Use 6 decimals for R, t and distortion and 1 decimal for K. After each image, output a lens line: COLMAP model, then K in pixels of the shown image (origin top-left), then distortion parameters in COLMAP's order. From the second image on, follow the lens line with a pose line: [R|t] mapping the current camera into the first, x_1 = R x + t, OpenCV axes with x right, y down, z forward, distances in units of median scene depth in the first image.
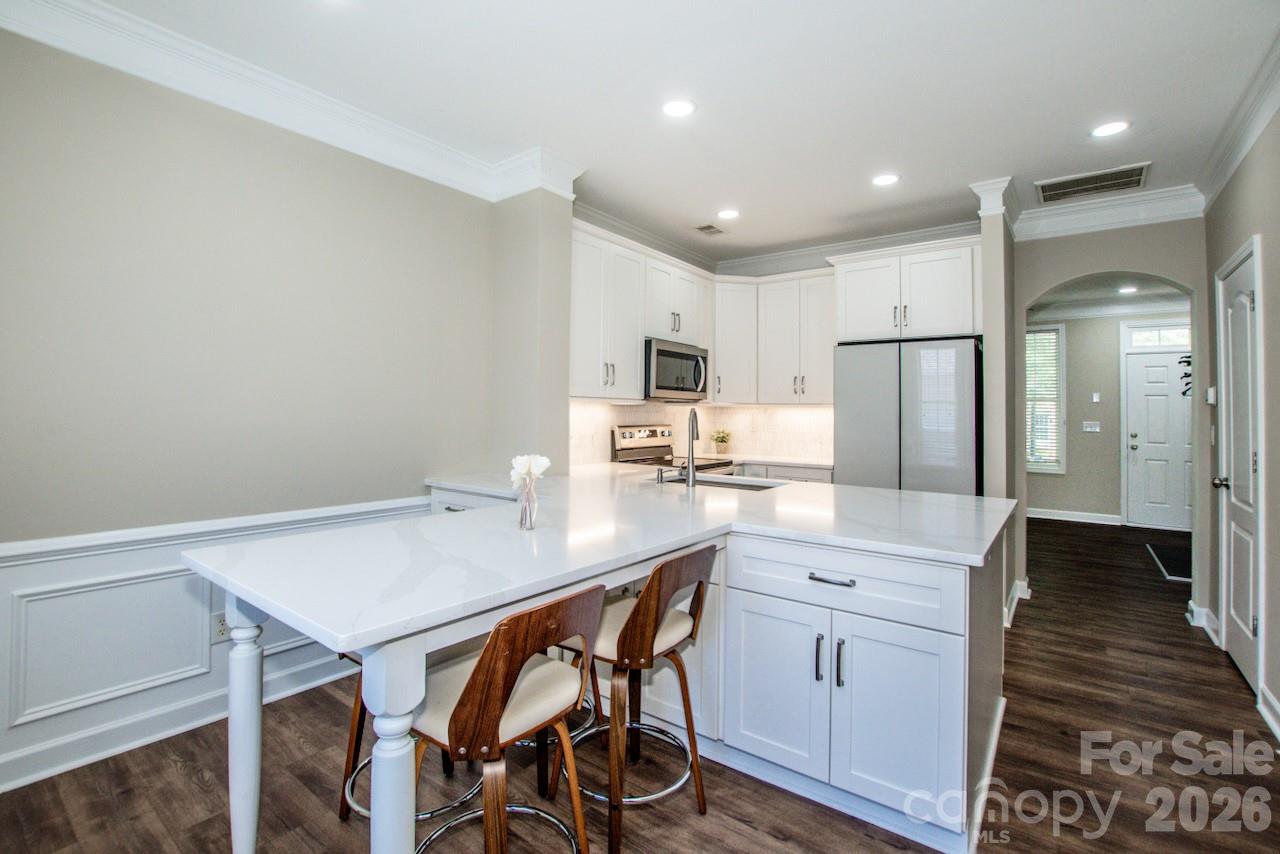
lens RADIAL K [[577.3, 0, 652.8], [0, 577.3, 393.6], [0, 0, 1]] dist [-0.027745, 0.004698]
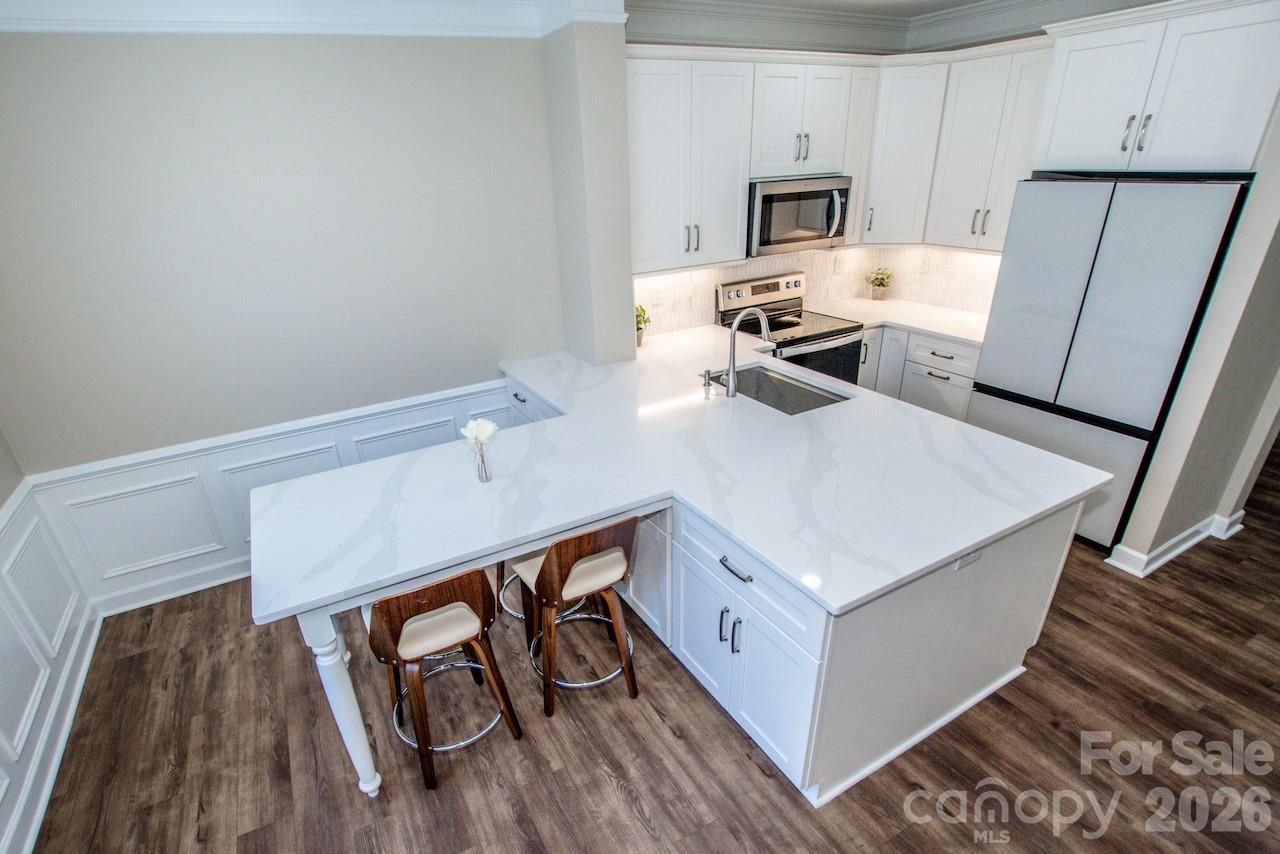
lens RADIAL K [[619.8, 0, 615.9], [0, 619.8, 469.8], [0, 0, 1]] dist [-0.032163, 0.002433]
pose [[0.902299, 0.143549, -0.406511, 0.228511], [0.068518, 0.883201, 0.463962, -0.150694], [0.425632, -0.446486, 0.787076, 0.052433]]
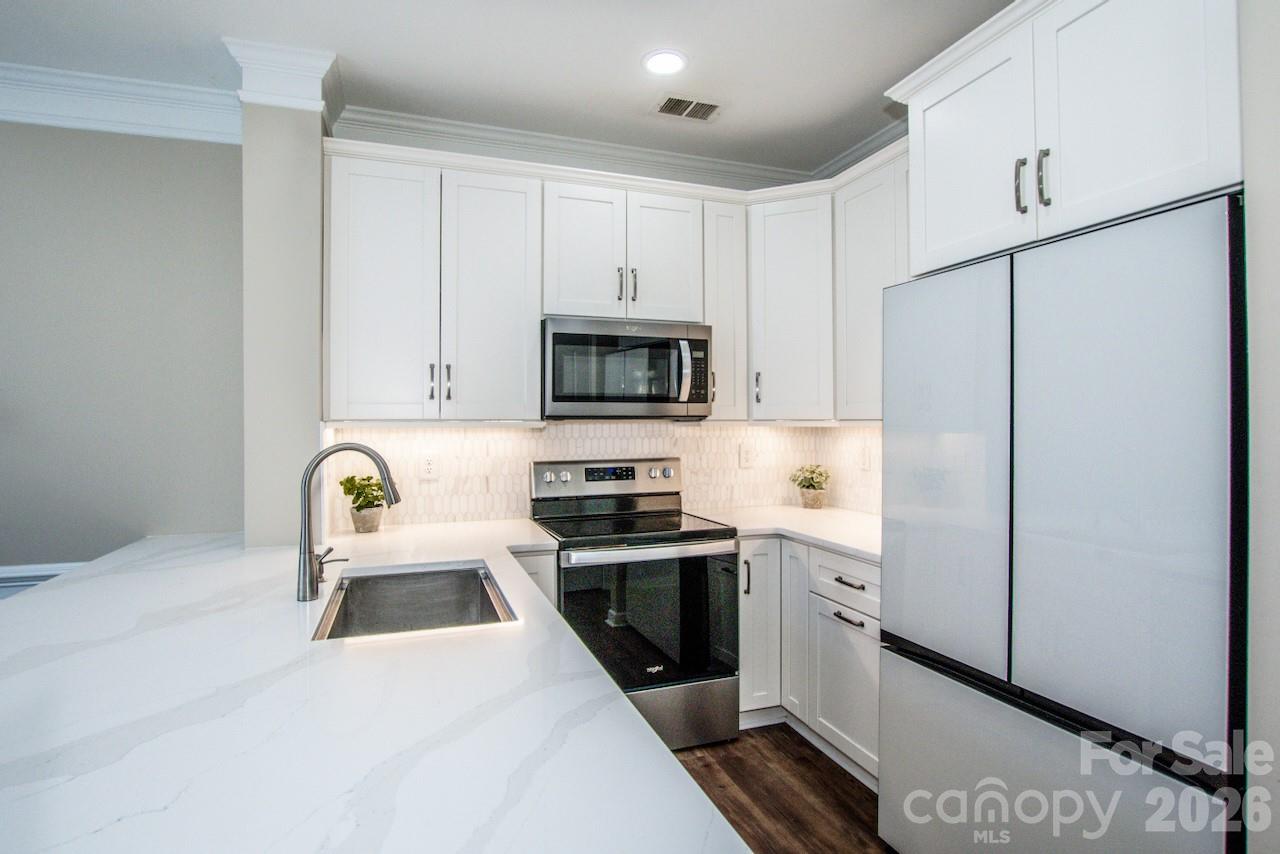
lens RADIAL K [[654.5, 0, 627.1], [0, 654.5, 418.5], [0, 0, 1]] dist [-0.013865, -0.000903]
pose [[0.821591, -0.016495, -0.569838, 0.444380], [0.030464, 0.999423, 0.014994, 0.001356], [0.569262, -0.029678, 0.821620, 0.490539]]
